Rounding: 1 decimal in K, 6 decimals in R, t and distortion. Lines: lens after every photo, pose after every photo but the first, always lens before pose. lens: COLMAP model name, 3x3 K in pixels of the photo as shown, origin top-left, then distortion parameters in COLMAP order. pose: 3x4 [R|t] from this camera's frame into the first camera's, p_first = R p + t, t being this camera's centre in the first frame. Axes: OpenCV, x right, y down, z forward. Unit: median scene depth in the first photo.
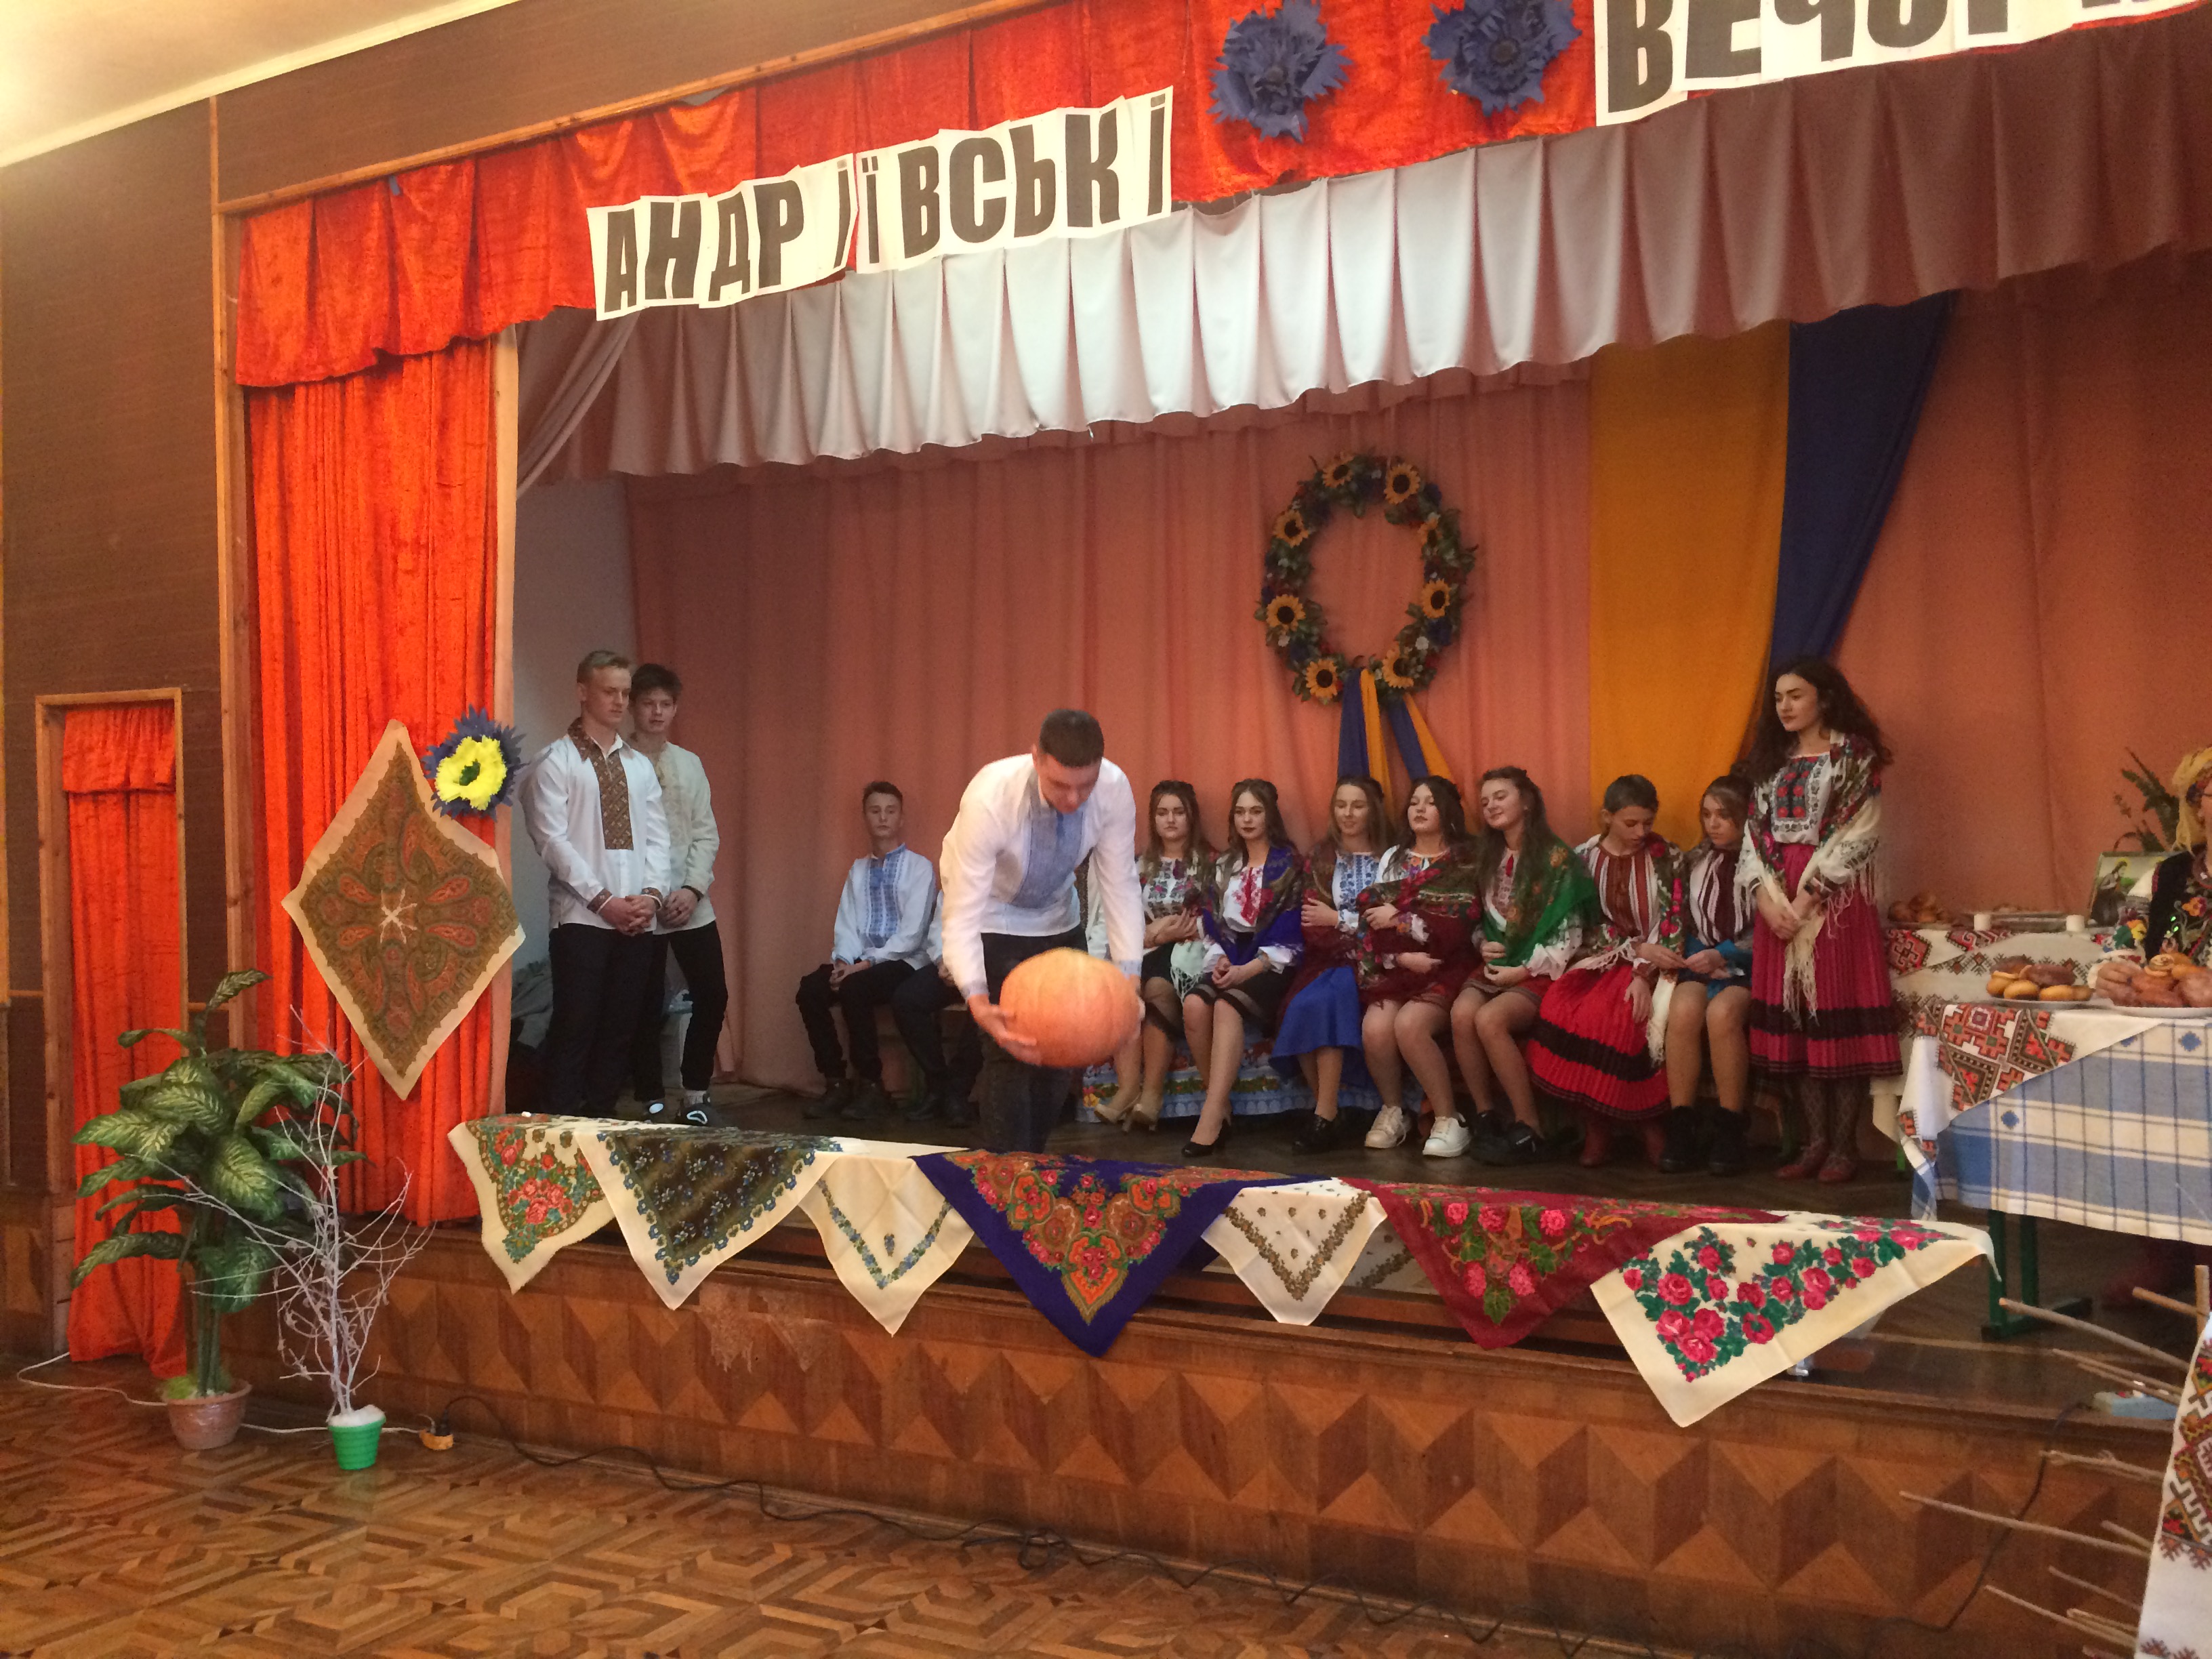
lens RADIAL K [[1893.3, 0, 1116.8], [0, 1893.3, 837.4], [0, 0, 1]] dist [0.080062, -0.129969]
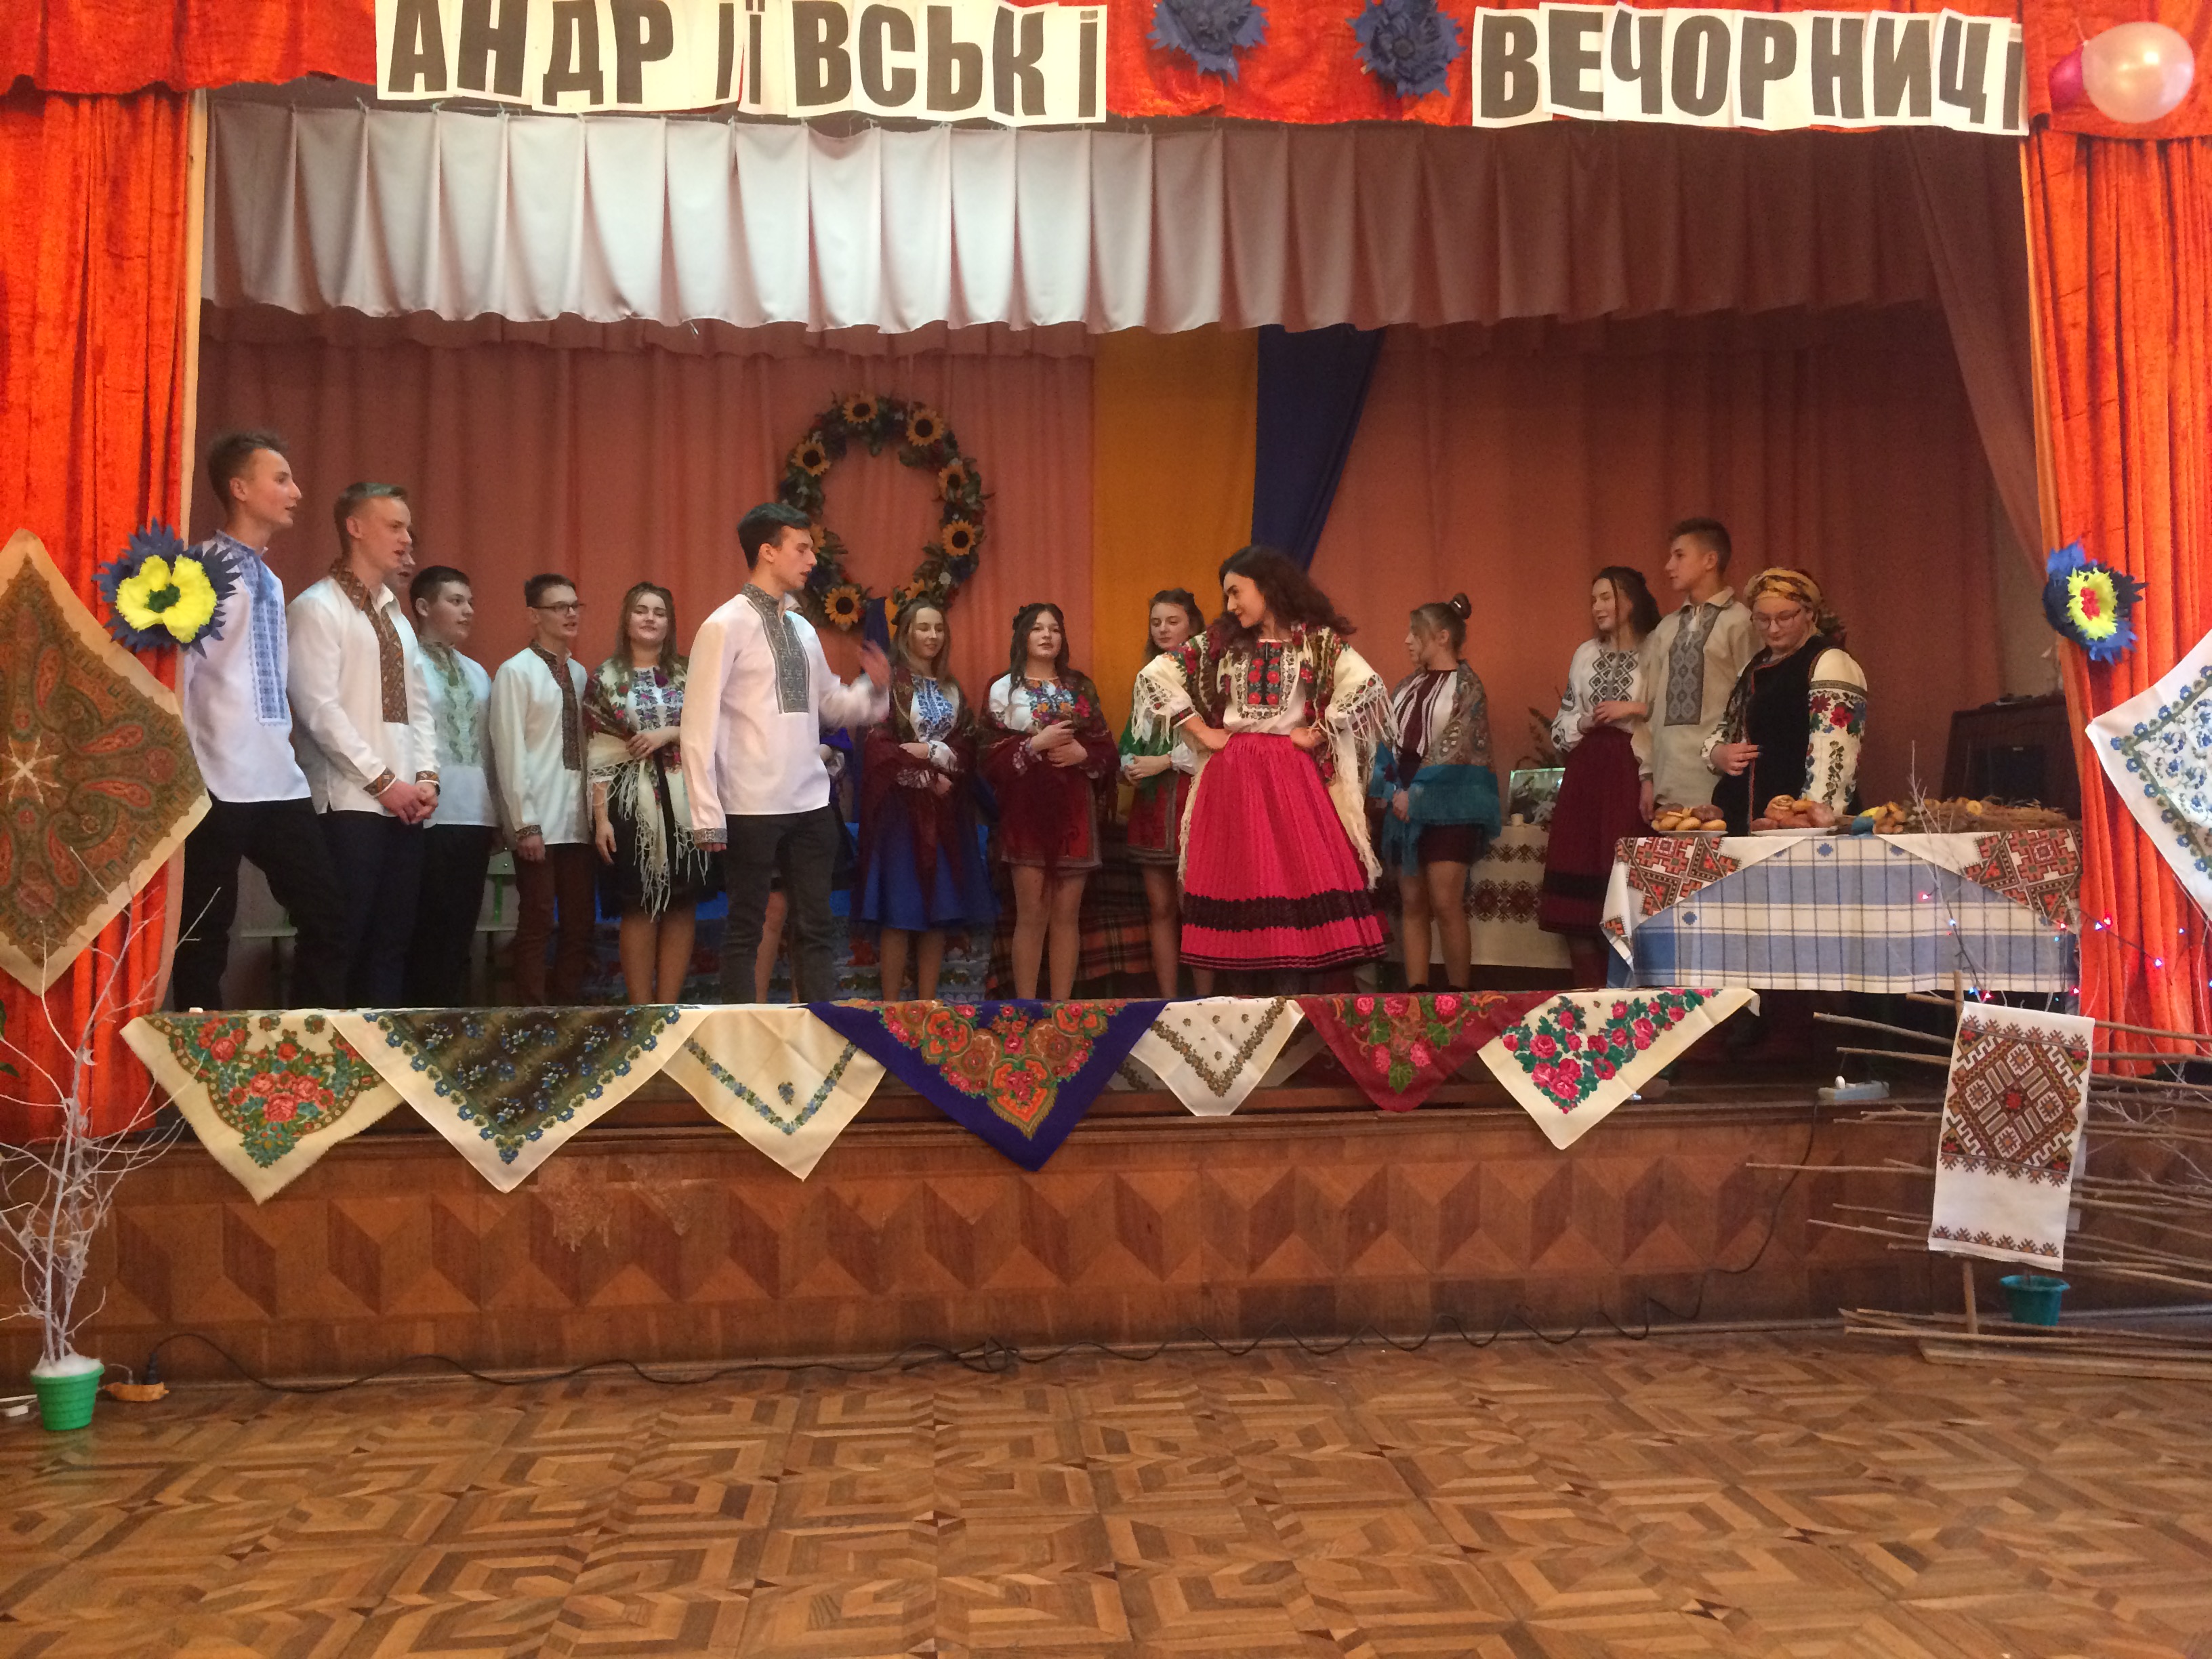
lens RADIAL K [[1893.3, 0, 1114.7], [0, 1893.3, 841.1], [0, 0, 1]] dist [0.080062, -0.129969]
pose [[0.834354, 0.015170, 0.551019, -0.536359], [-0.004382, 0.999772, -0.020890, 0.105346], [-0.551211, 0.015015, 0.834231, 0.079981]]
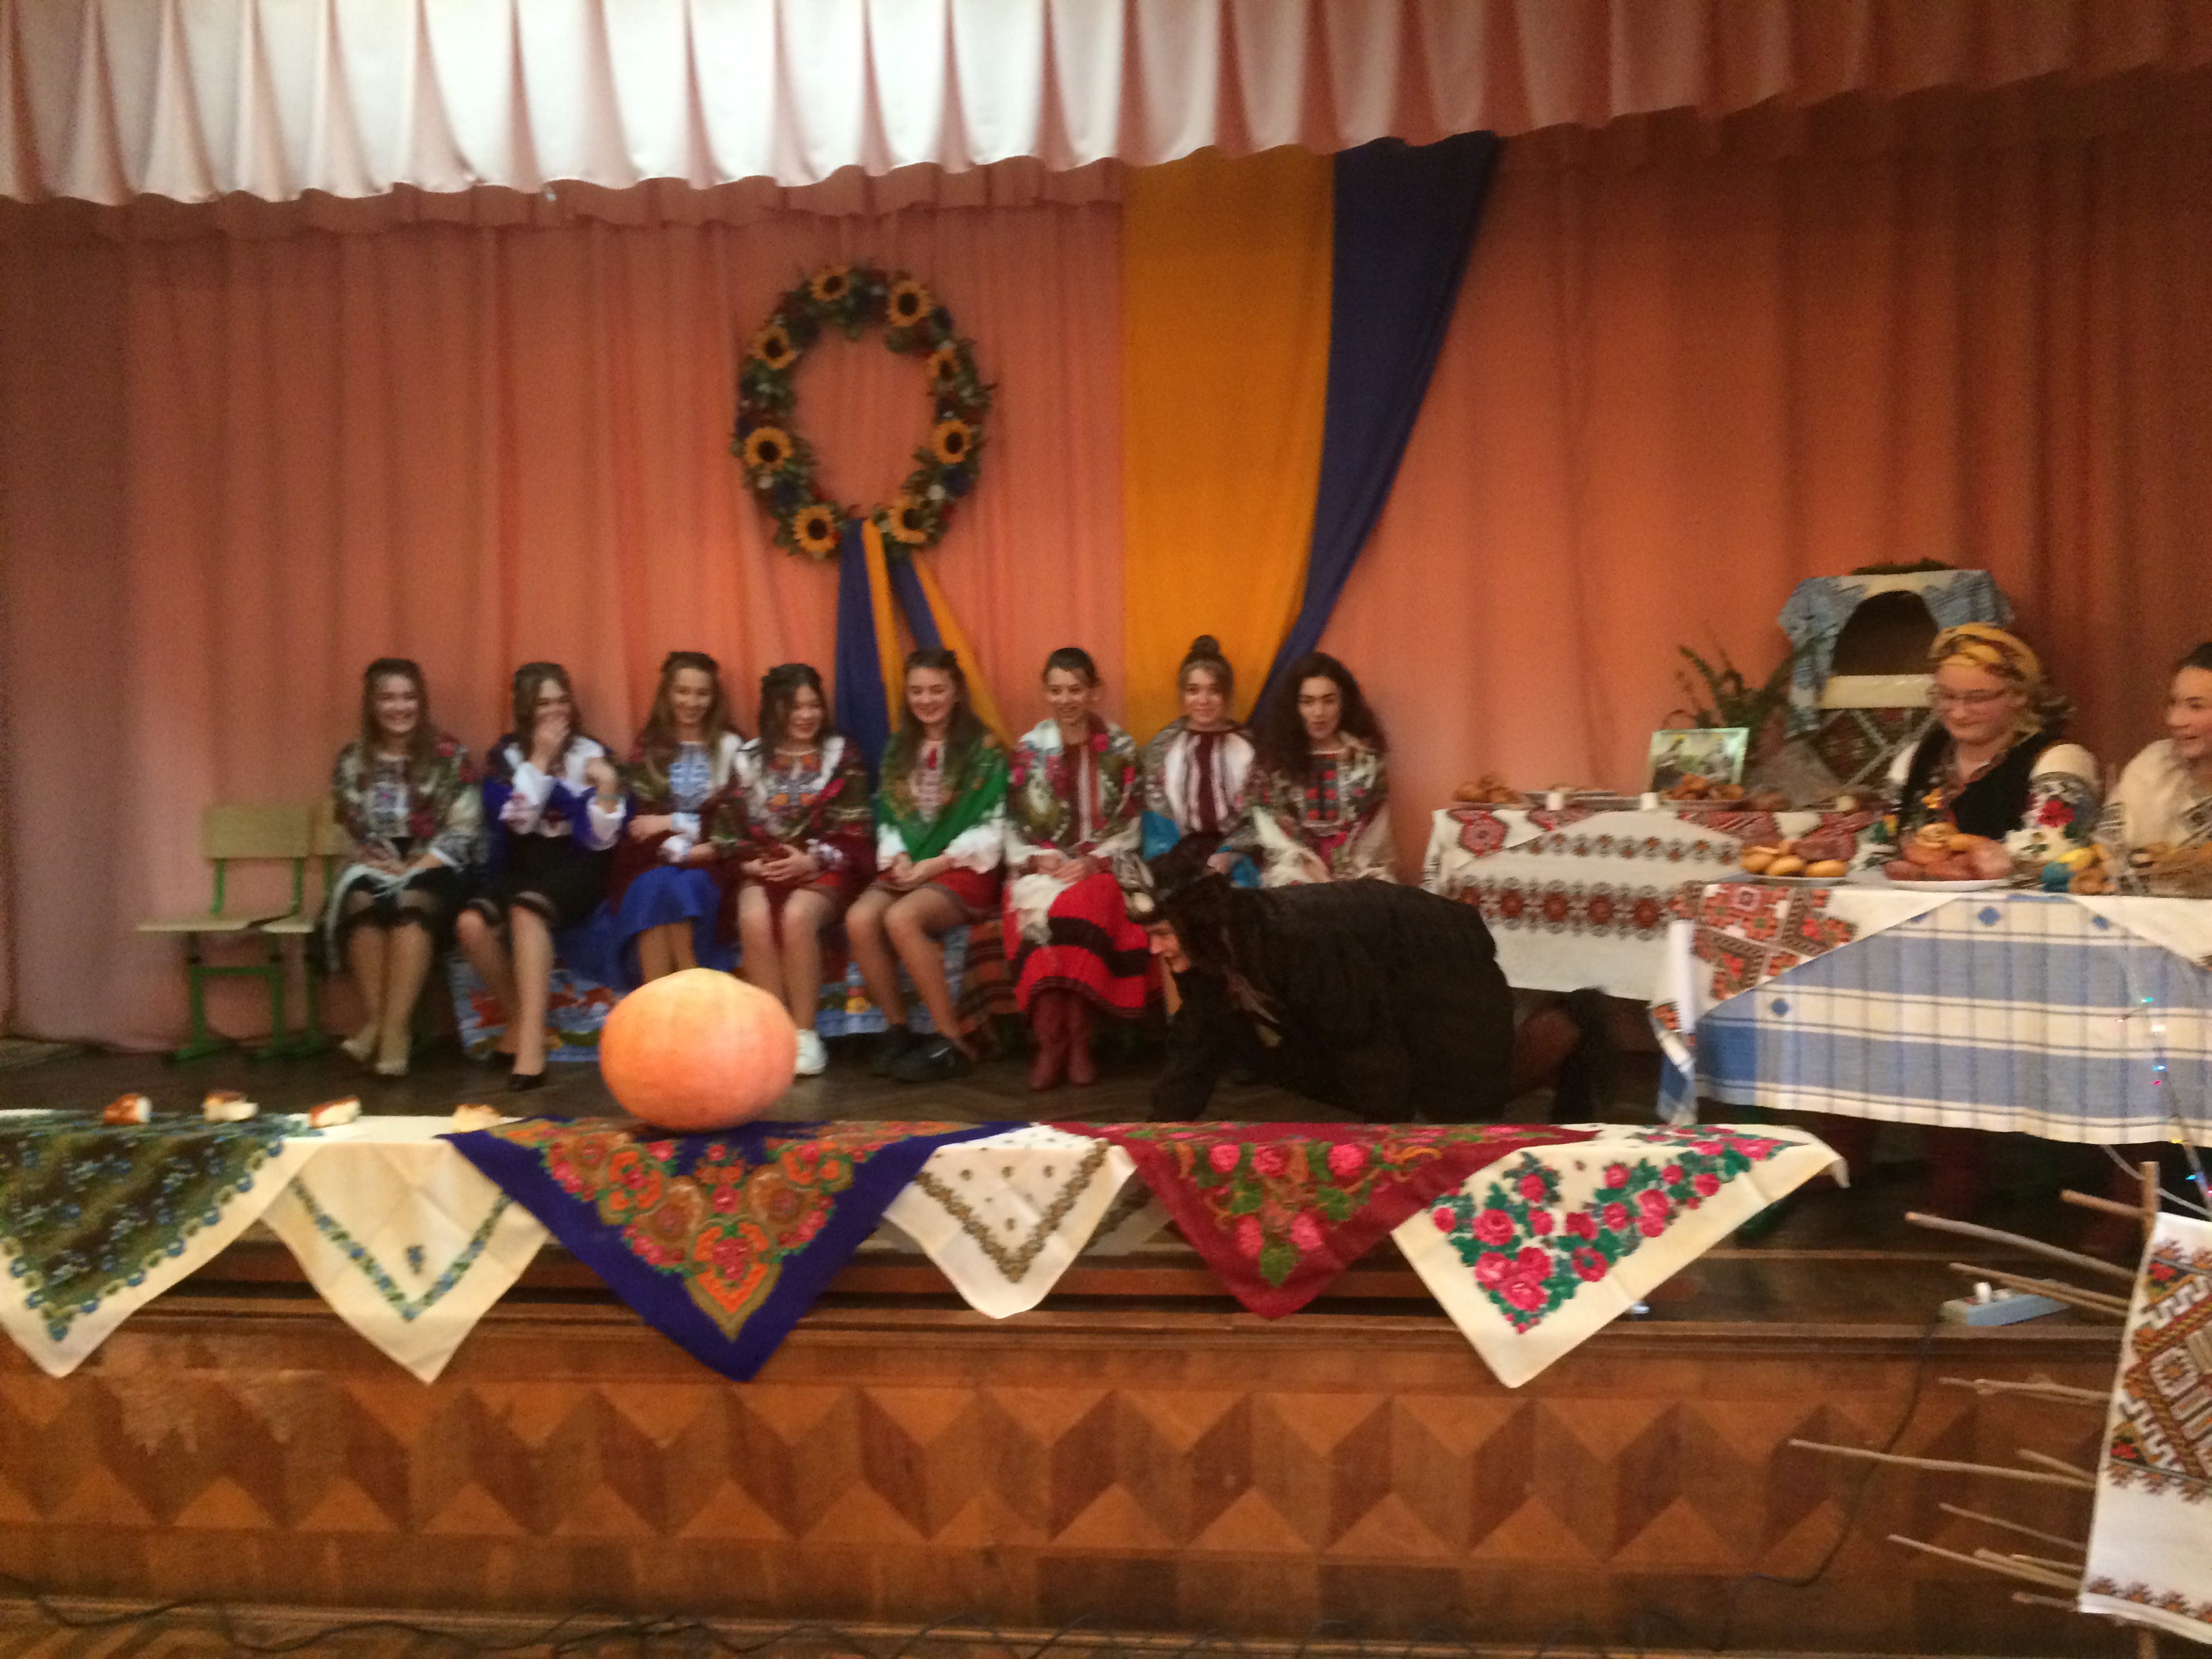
lens RADIAL K [[1893.3, 0, 1110.7], [0, 1893.3, 842.9], [0, 0, 1]] dist [0.080062, -0.129969]
pose [[0.924555, -0.018719, 0.380587, -0.152410], [-0.001901, 0.998553, 0.053734, 0.017142], [-0.381043, -0.050403, 0.923183, 0.241710]]
